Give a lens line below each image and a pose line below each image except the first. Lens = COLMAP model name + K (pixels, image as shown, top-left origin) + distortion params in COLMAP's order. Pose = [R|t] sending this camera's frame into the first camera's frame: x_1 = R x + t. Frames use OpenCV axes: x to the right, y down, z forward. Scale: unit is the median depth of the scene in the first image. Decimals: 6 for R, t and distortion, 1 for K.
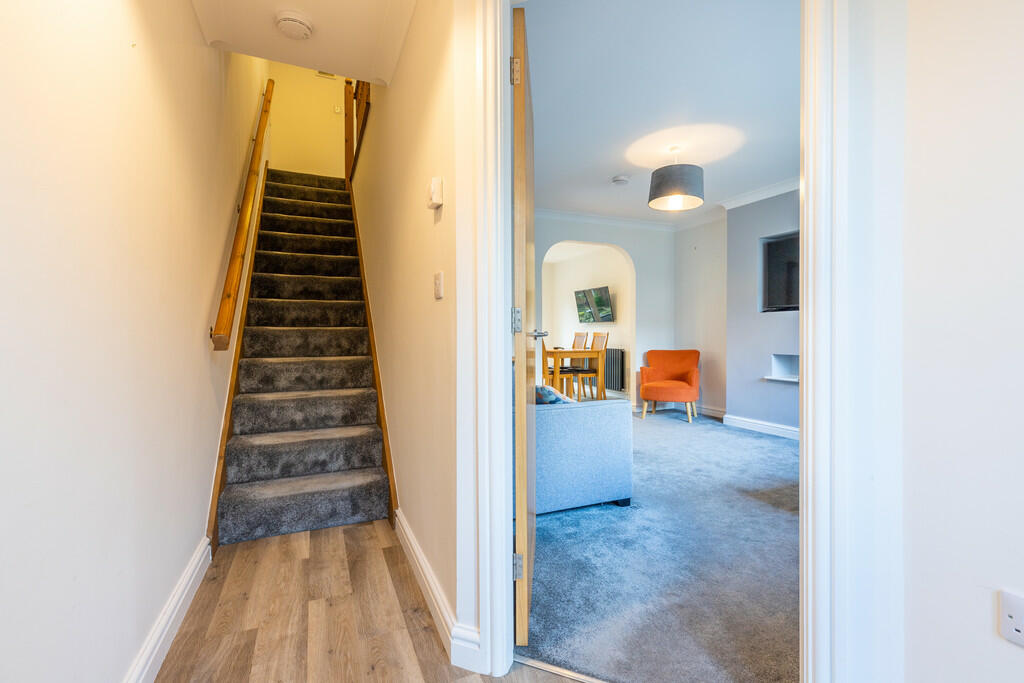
lens RADIAL K [[464.6, 0, 509.9], [0, 464.6, 336.7], [0, 0, 1]] dist [0.000362, 0.000459]
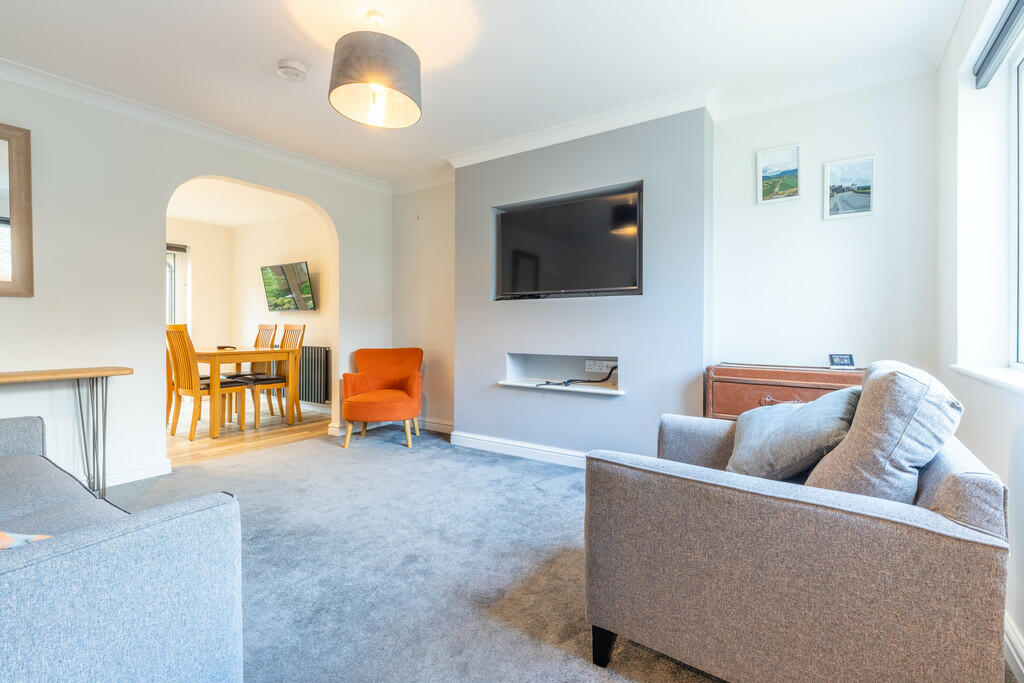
lens RADIAL K [[464.6, 0, 510.6], [0, 464.6, 334.2], [0, 0, 1]] dist [0.000362, 0.000459]
pose [[0.848457, -0.004795, 0.529242, 0.125554], [-0.000710, 0.999948, 0.010199, -0.002475], [-0.529264, -0.009029, 0.848409, 0.271038]]
